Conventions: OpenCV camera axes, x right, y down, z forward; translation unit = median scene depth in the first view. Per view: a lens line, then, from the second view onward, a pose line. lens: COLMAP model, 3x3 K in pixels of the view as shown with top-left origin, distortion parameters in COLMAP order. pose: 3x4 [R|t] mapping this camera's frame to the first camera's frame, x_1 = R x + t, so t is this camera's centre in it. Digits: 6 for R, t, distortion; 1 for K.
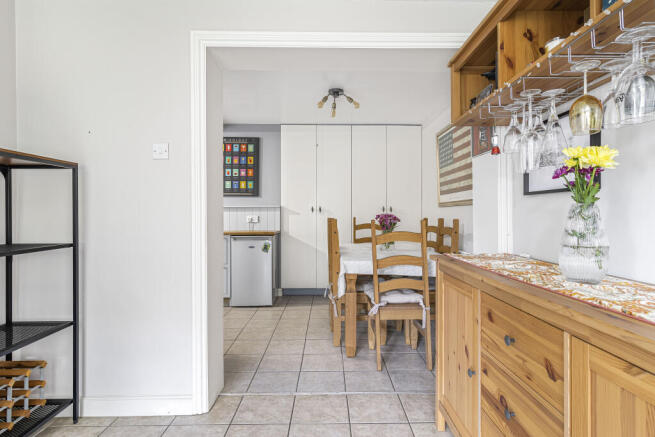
lens RADIAL K [[345.6, 0, 329.8], [0, 345.6, 214.7], [0, 0, 1]] dist [0.000471, 0.000259]
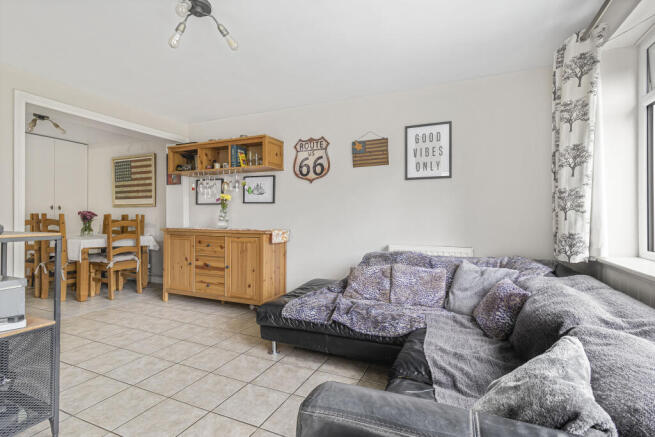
lens RADIAL K [[310.0, 0, 329.9], [0, 310.0, 216.6], [0, 0, 1]] dist [-0.001496, -0.002401]
pose [[0.414438, 0.004443, 0.910067, -0.745020], [-0.005167, 0.999983, -0.002529, 0.023759], [-0.910063, -0.003655, 0.414454, -0.586321]]
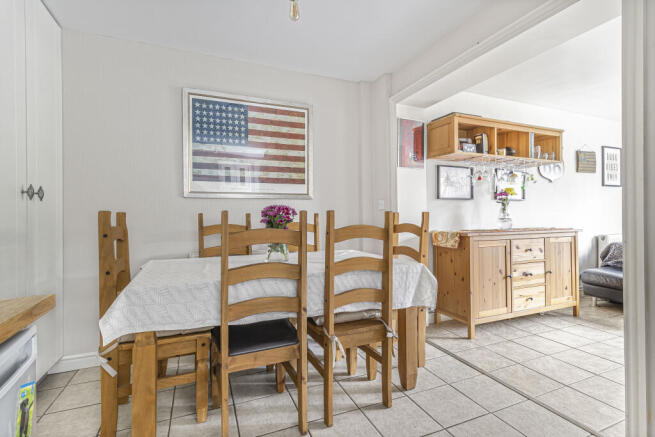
lens RADIAL K [[310.0, 0, 326.7], [0, 310.0, 214.9], [0, 0, 1]] dist [-0.001496, -0.002401]
pose [[-0.363250, -0.001972, 0.931690, -0.521186], [0.003039, 0.999990, 0.003302, 0.017800], [-0.931687, 0.004031, -0.363241, 1.406760]]
